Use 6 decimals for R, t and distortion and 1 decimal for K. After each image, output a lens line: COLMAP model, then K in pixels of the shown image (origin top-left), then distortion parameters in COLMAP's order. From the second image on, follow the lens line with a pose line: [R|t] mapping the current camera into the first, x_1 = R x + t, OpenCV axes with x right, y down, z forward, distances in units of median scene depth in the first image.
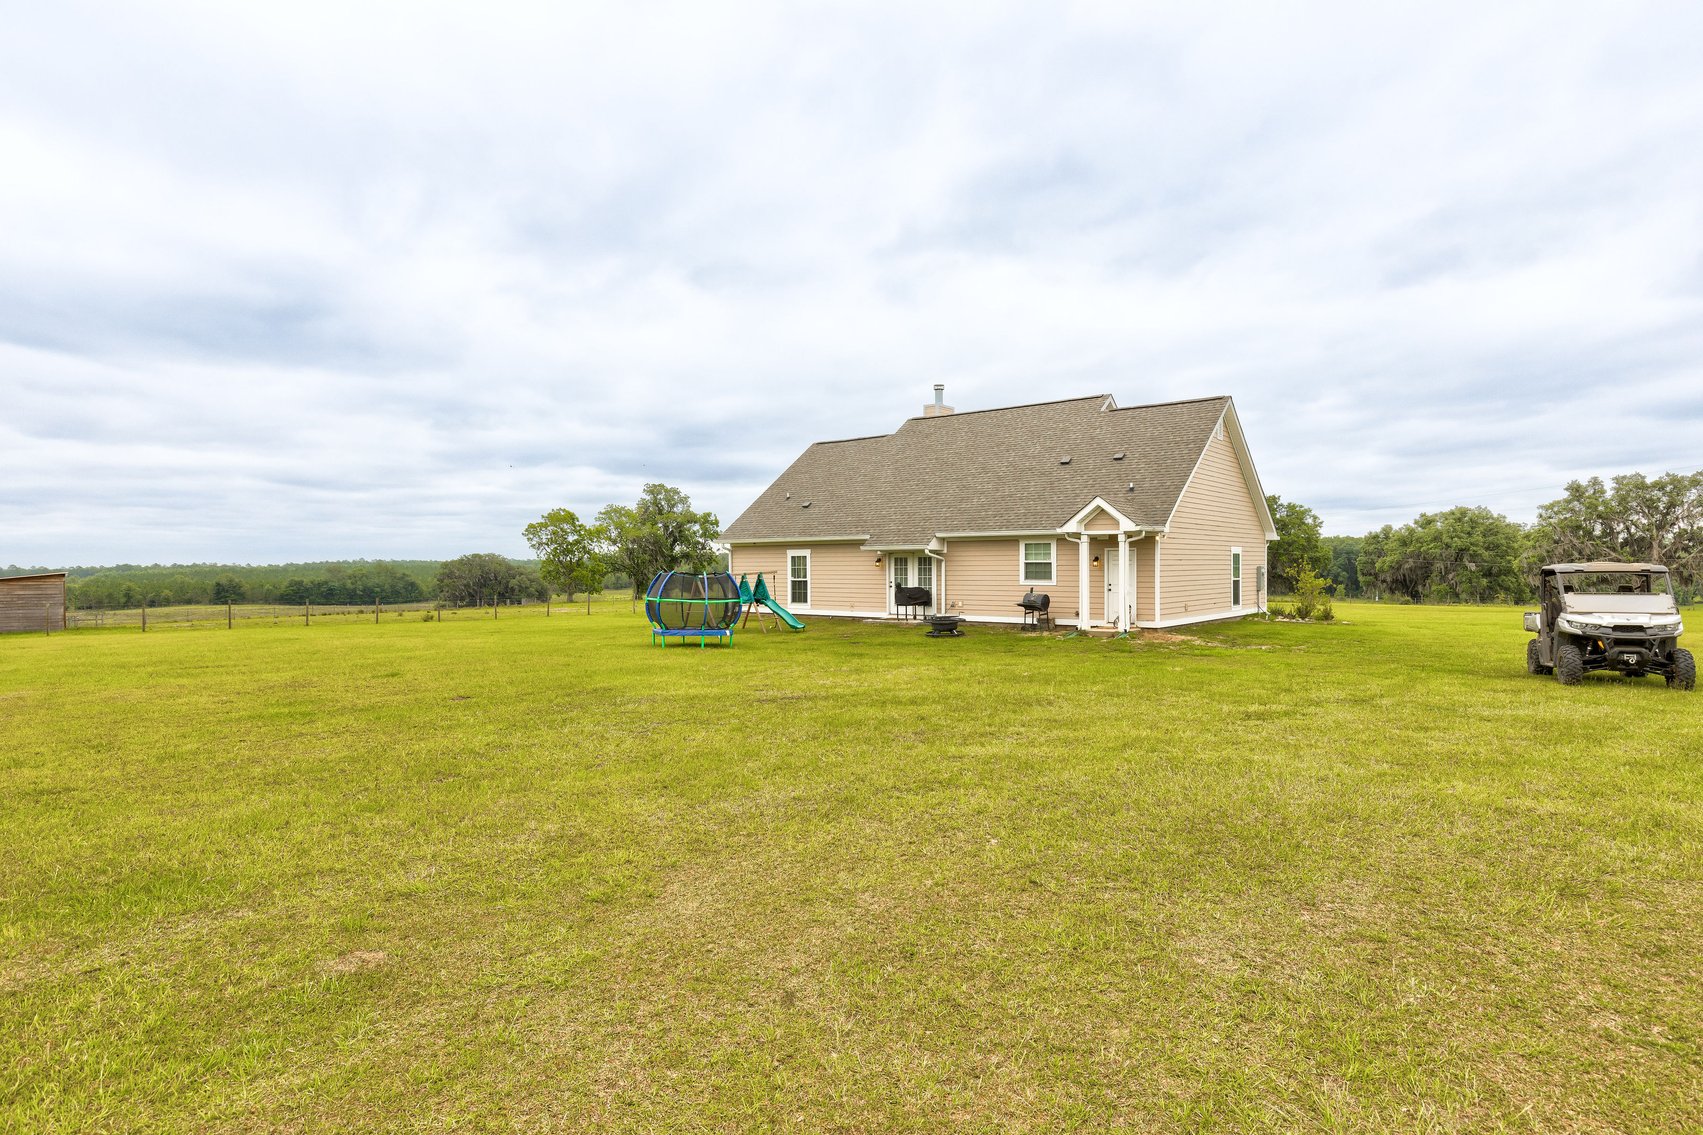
lens RADIAL K [[924.4, 0, 864.0], [0, 924.4, 570.2], [0, 0, 1]] dist [-0.016612, 0.000964]
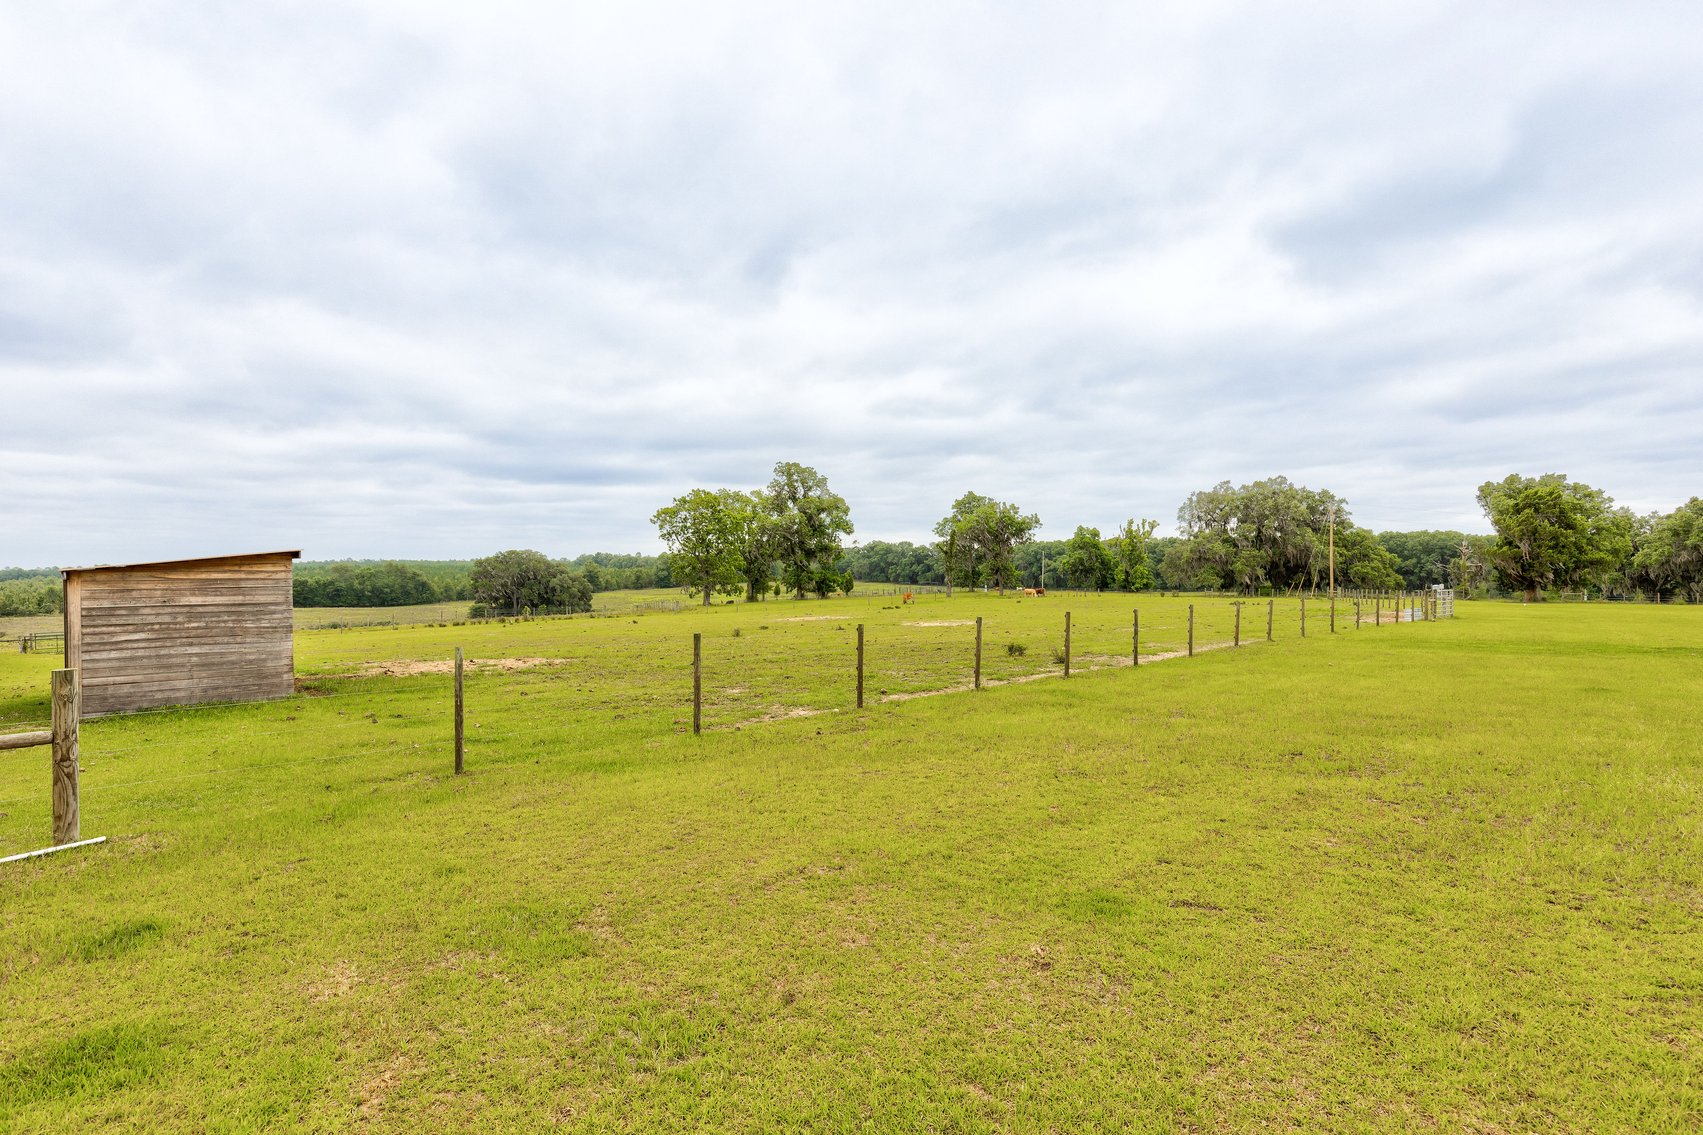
lens RADIAL K [[924.4, 0, 853.7], [0, 924.4, 571.3], [0, 0, 1]] dist [-0.016612, 0.000964]
pose [[0.999997, -0.001610, 0.001834, -0.167209], [0.001606, 0.999997, 0.002096, 0.003210], [-0.001837, -0.002093, 0.999996, 0.159157]]
